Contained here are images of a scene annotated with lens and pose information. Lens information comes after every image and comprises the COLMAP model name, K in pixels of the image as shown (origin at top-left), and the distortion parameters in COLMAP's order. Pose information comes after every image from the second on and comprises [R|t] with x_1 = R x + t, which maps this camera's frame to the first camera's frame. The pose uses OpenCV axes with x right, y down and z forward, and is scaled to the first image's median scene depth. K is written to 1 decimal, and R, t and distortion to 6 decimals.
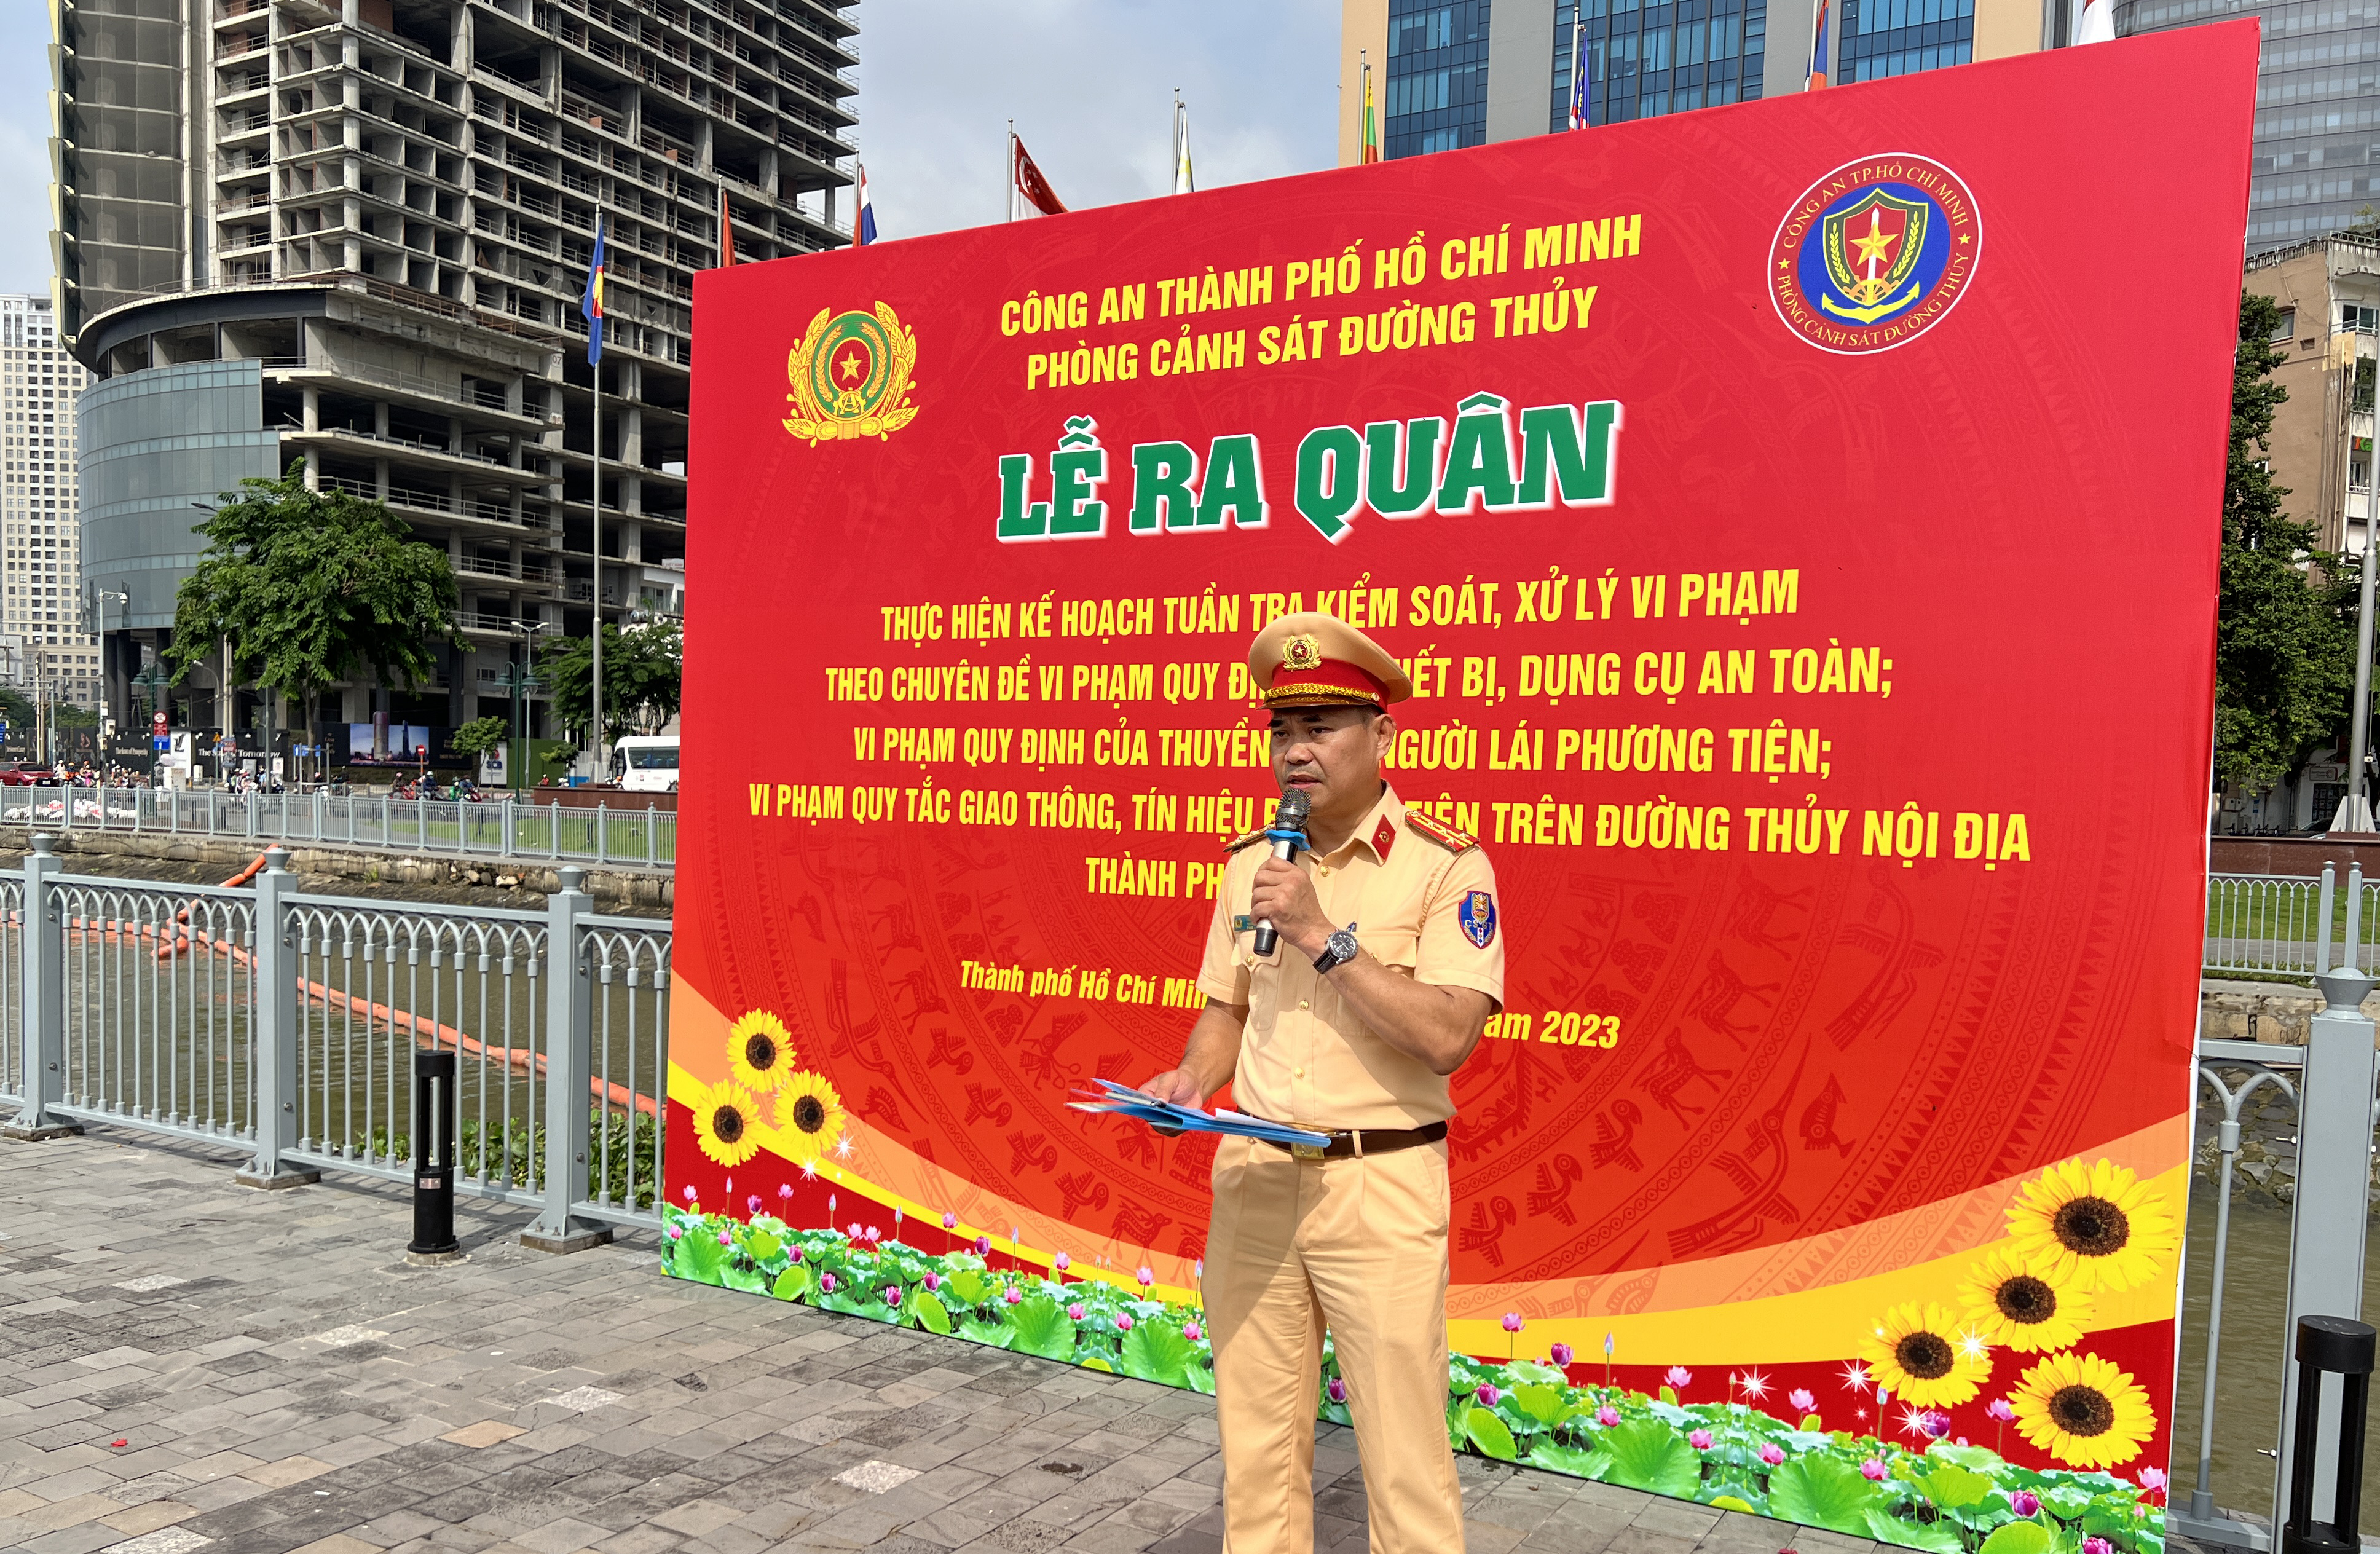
lens RADIAL K [[1855.0, 0, 1151.7], [0, 1855.0, 901.3], [0, 0, 1]] dist [0.048813, -0.045056]
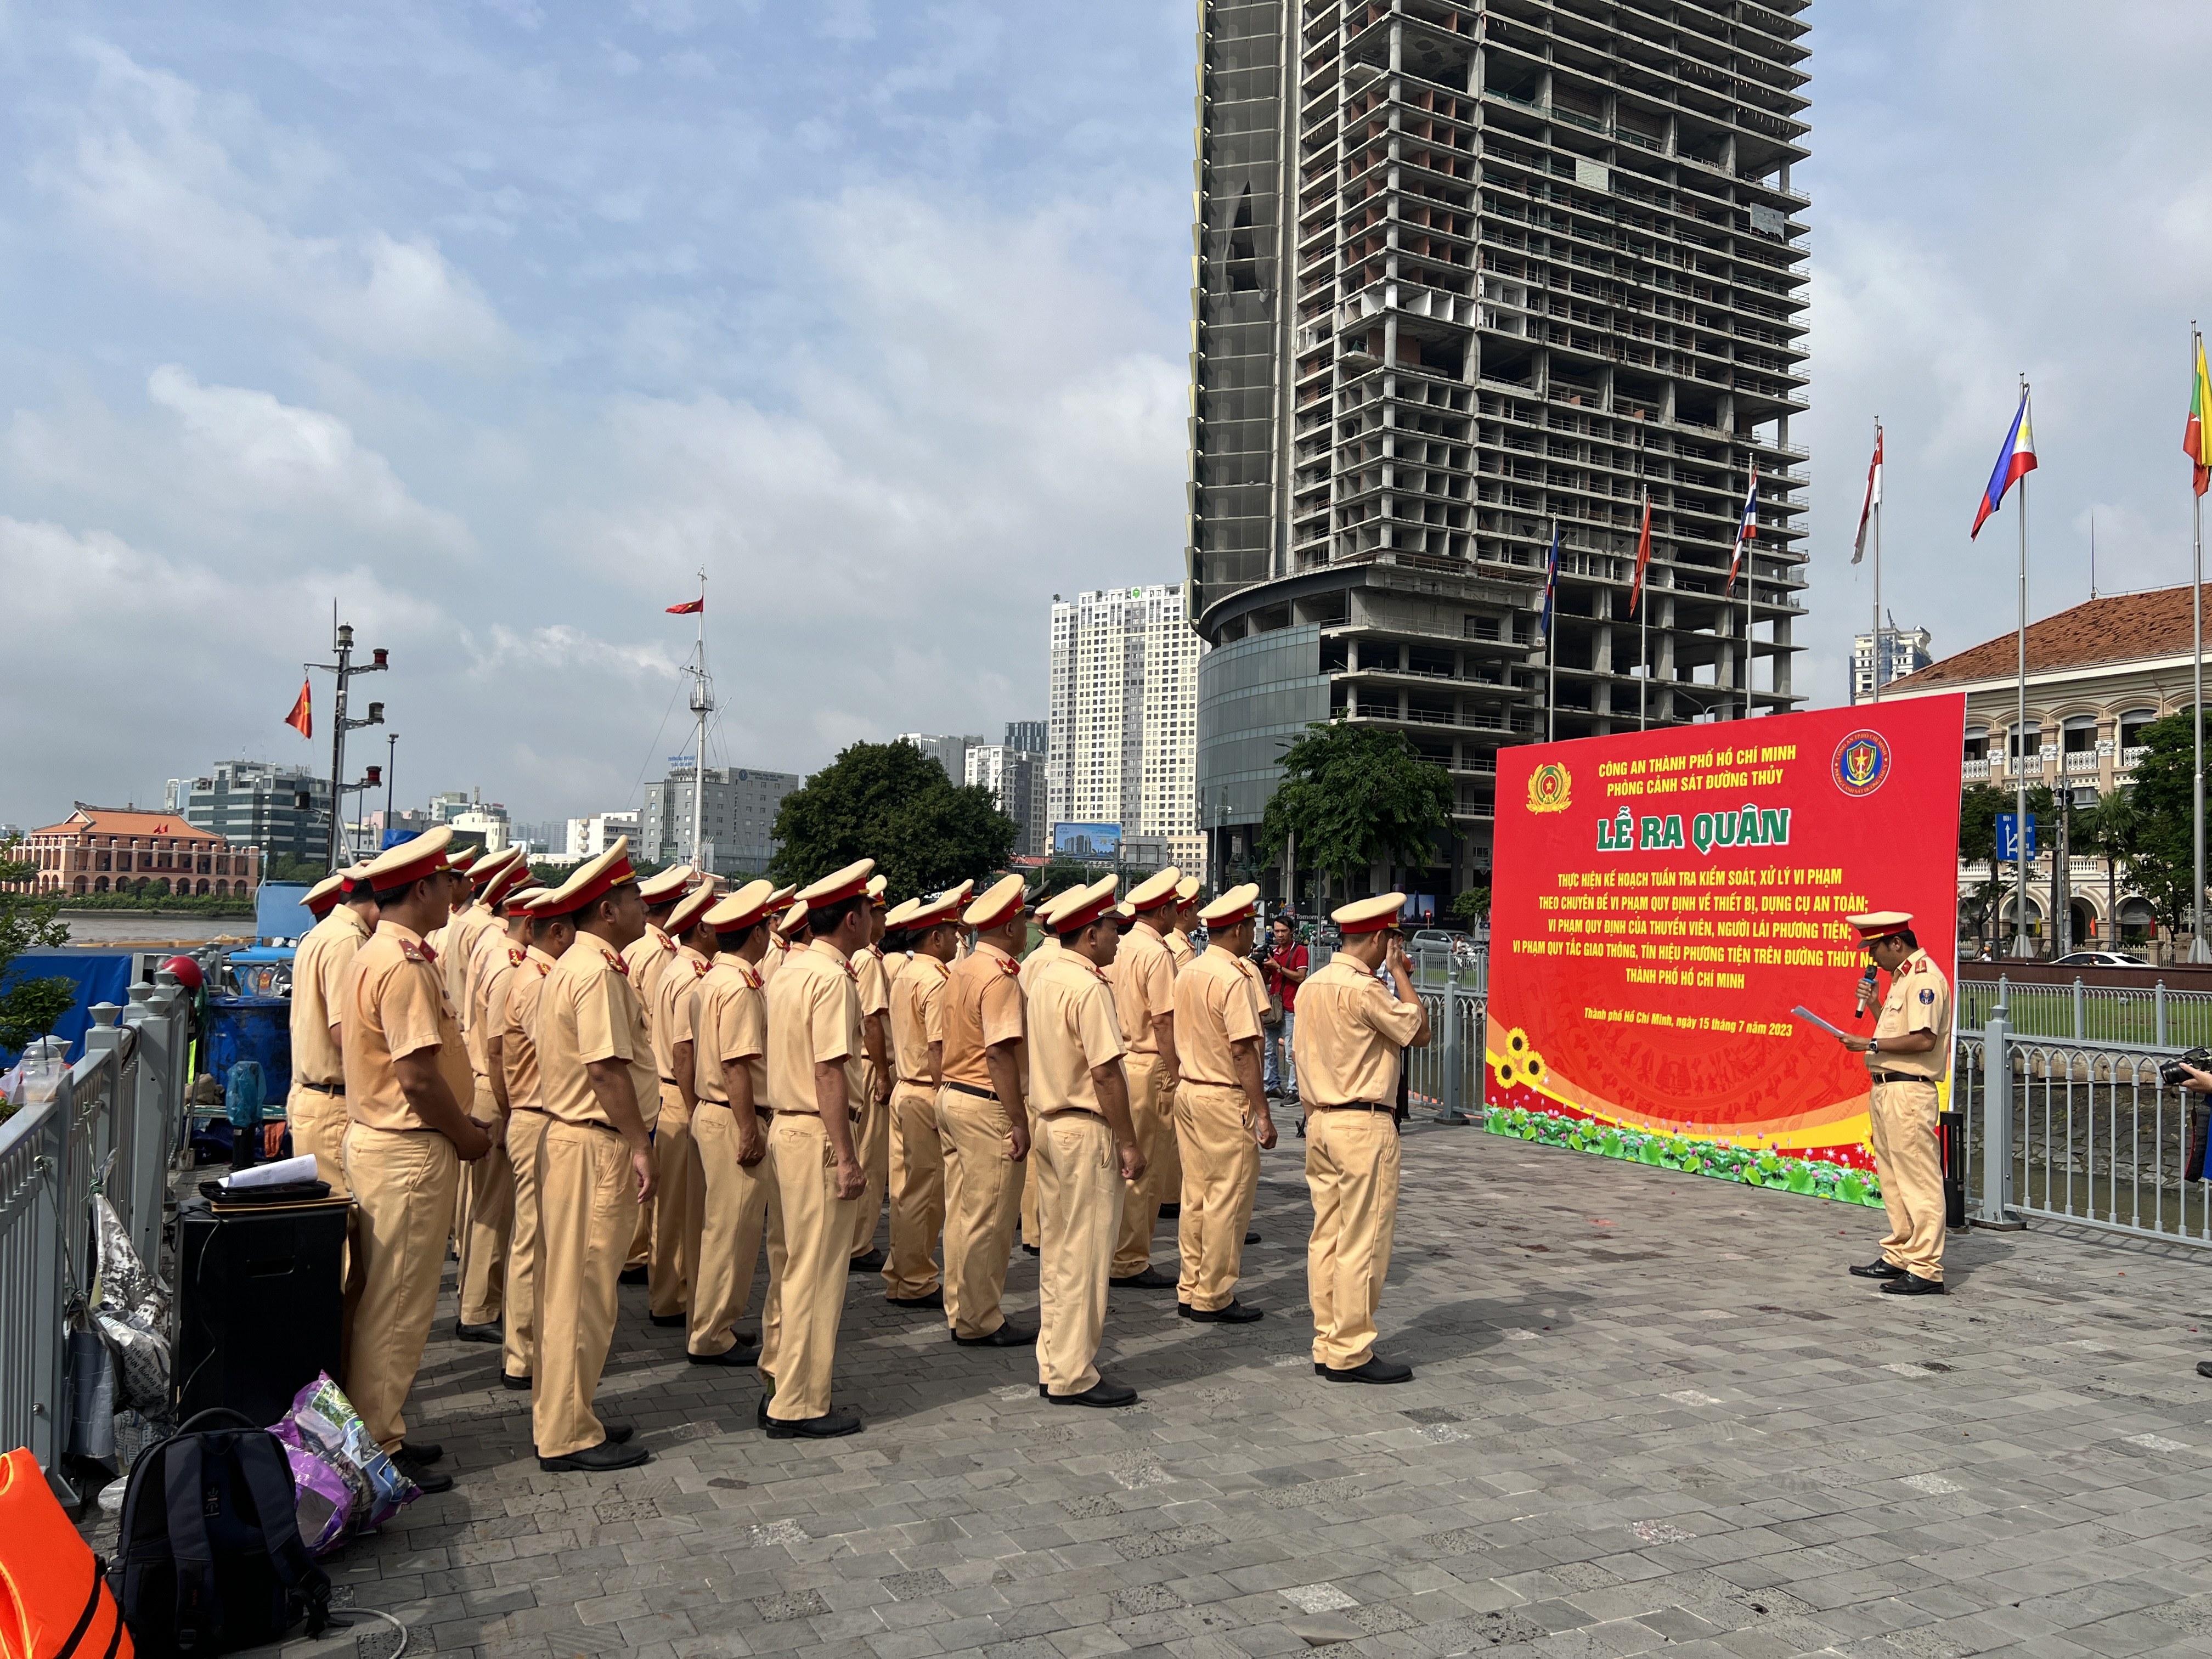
lens RADIAL K [[1674.8, 0, 1091.1], [0, 1674.8, 826.3], [0, 0, 1]] dist [0.051827, -0.053966]
pose [[0.840952, -0.031917, -0.540168, 0.593533], [-0.039398, 0.991998, -0.119949, 0.088891], [0.539674, 0.122153, 0.832965, -1.378032]]
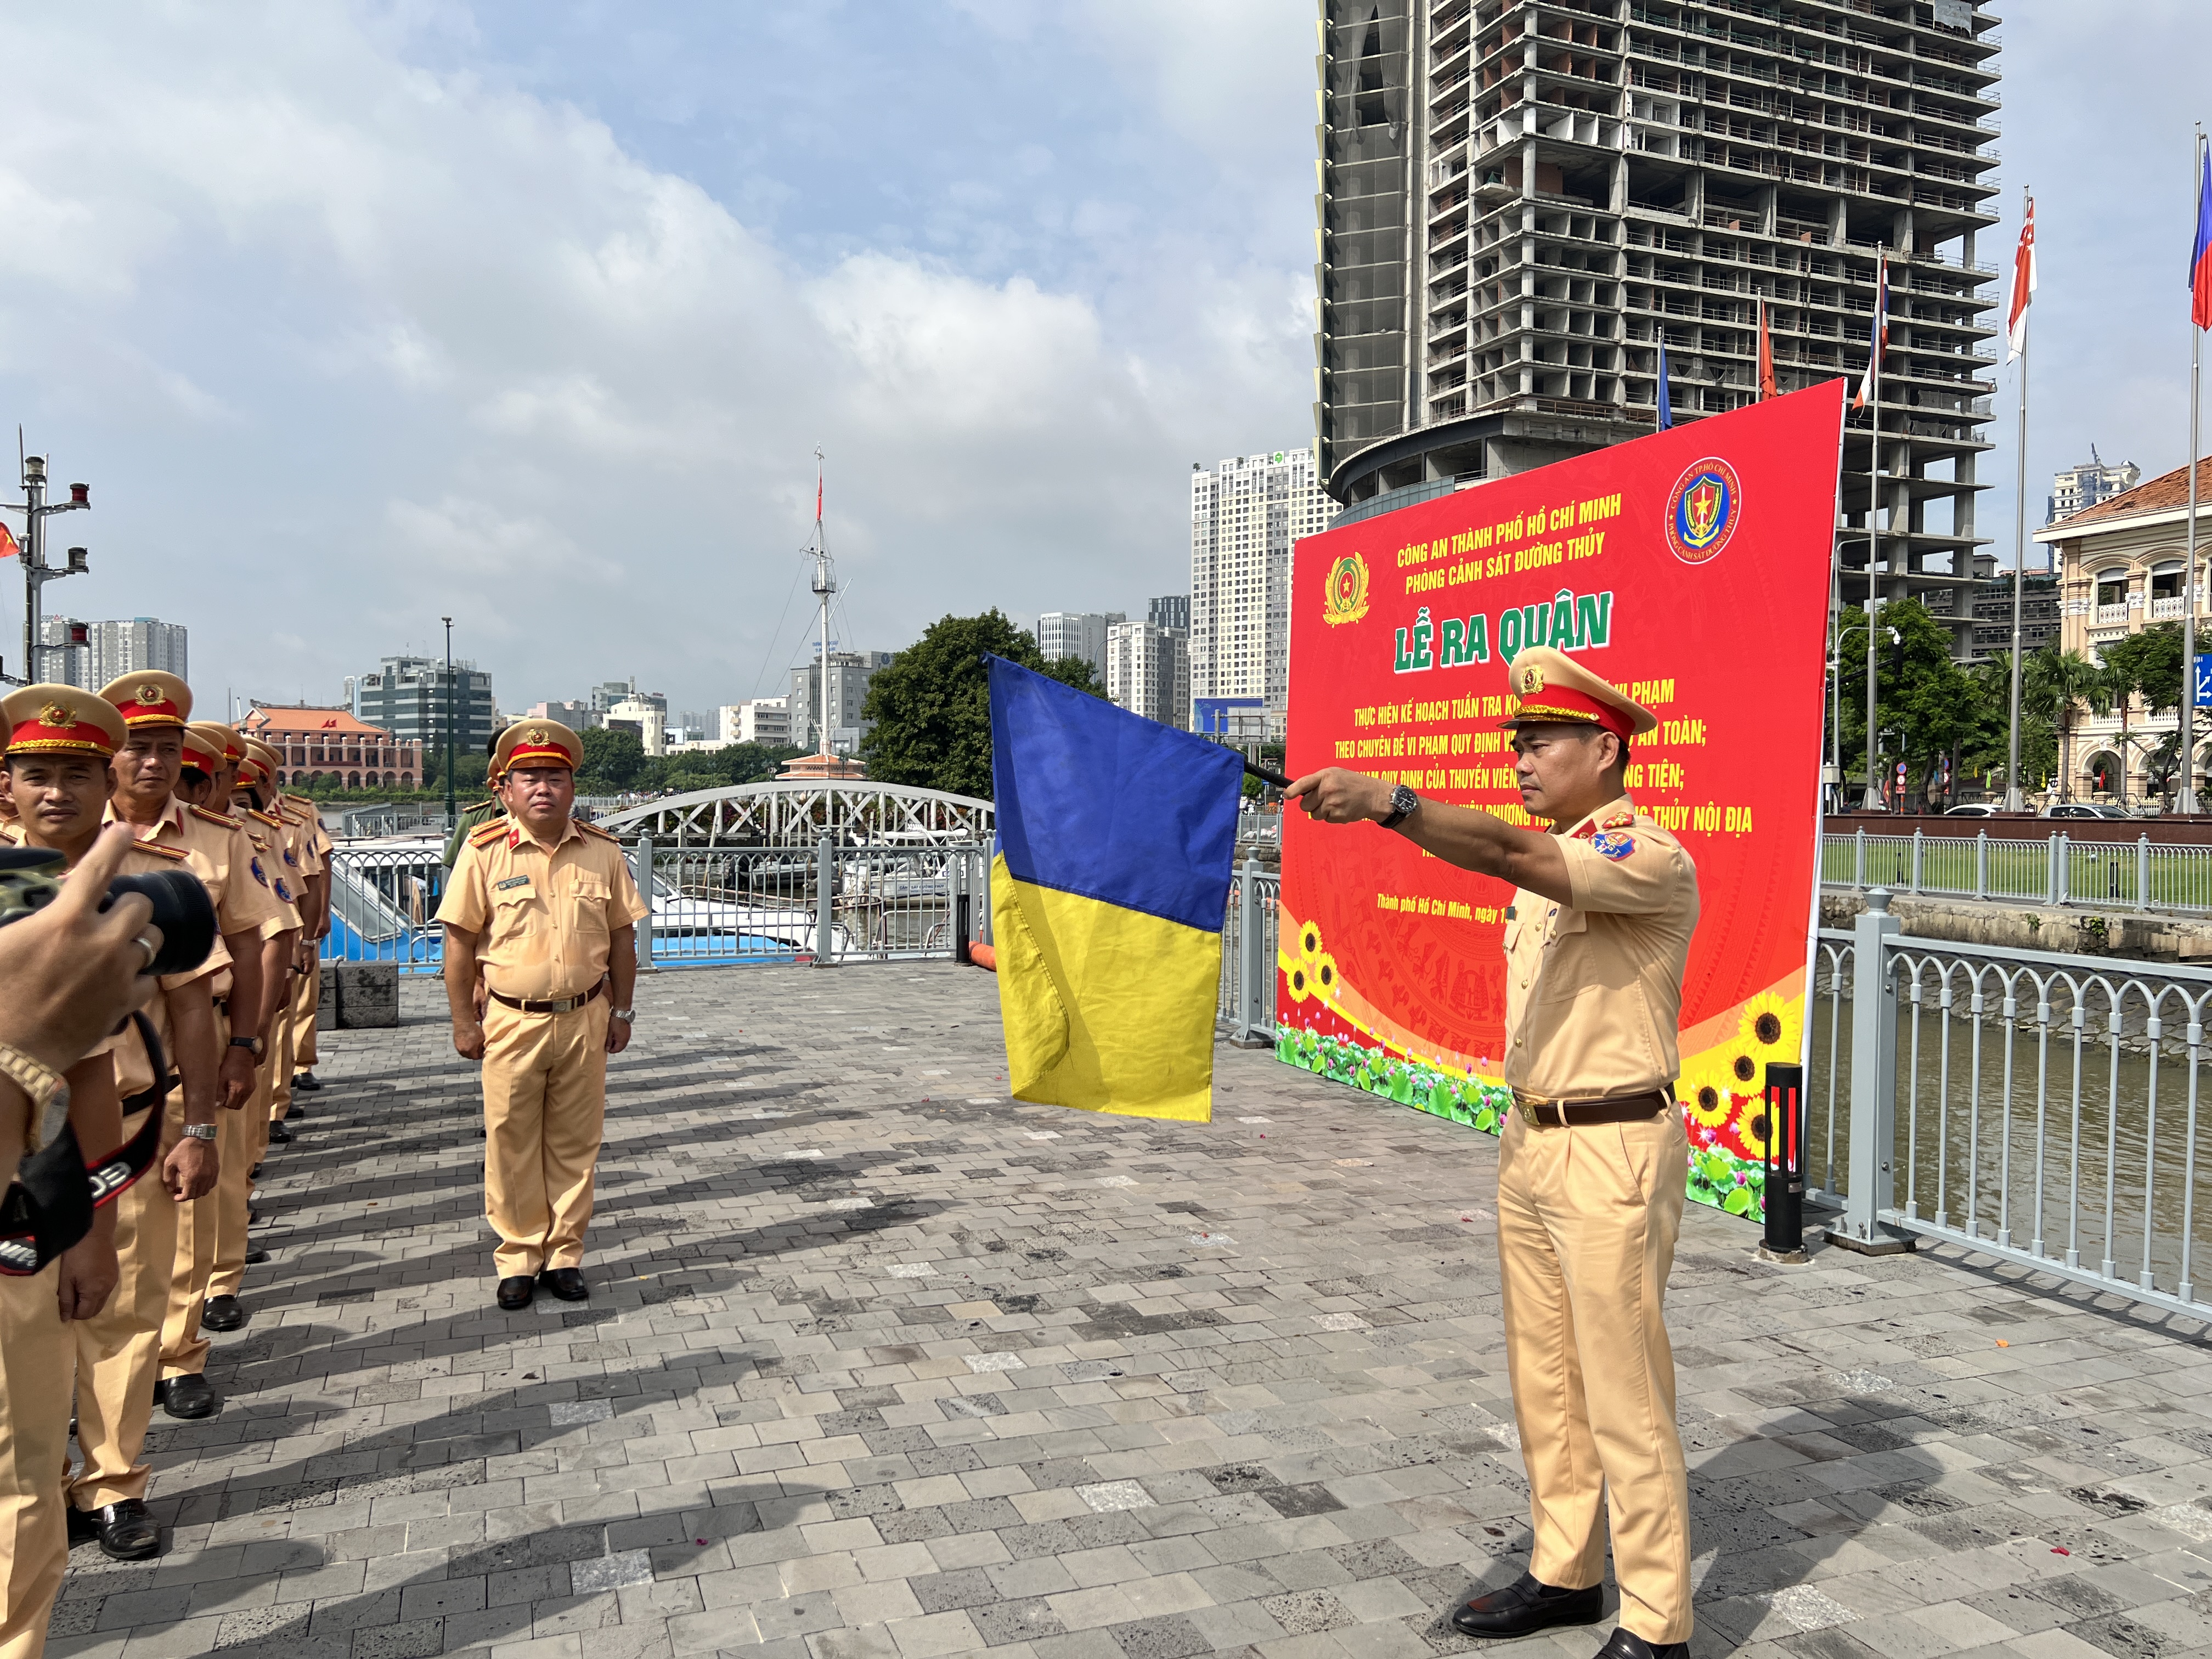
lens RADIAL K [[1674.8, 0, 1095.6], [0, 1674.8, 818.0], [0, 0, 1]] dist [0.051827, -0.053966]
pose [[0.786591, -0.009475, -0.617402, 0.705949], [-0.026793, 0.998417, -0.049457, 0.046155], [0.616893, 0.055445, 0.785091, -0.511141]]
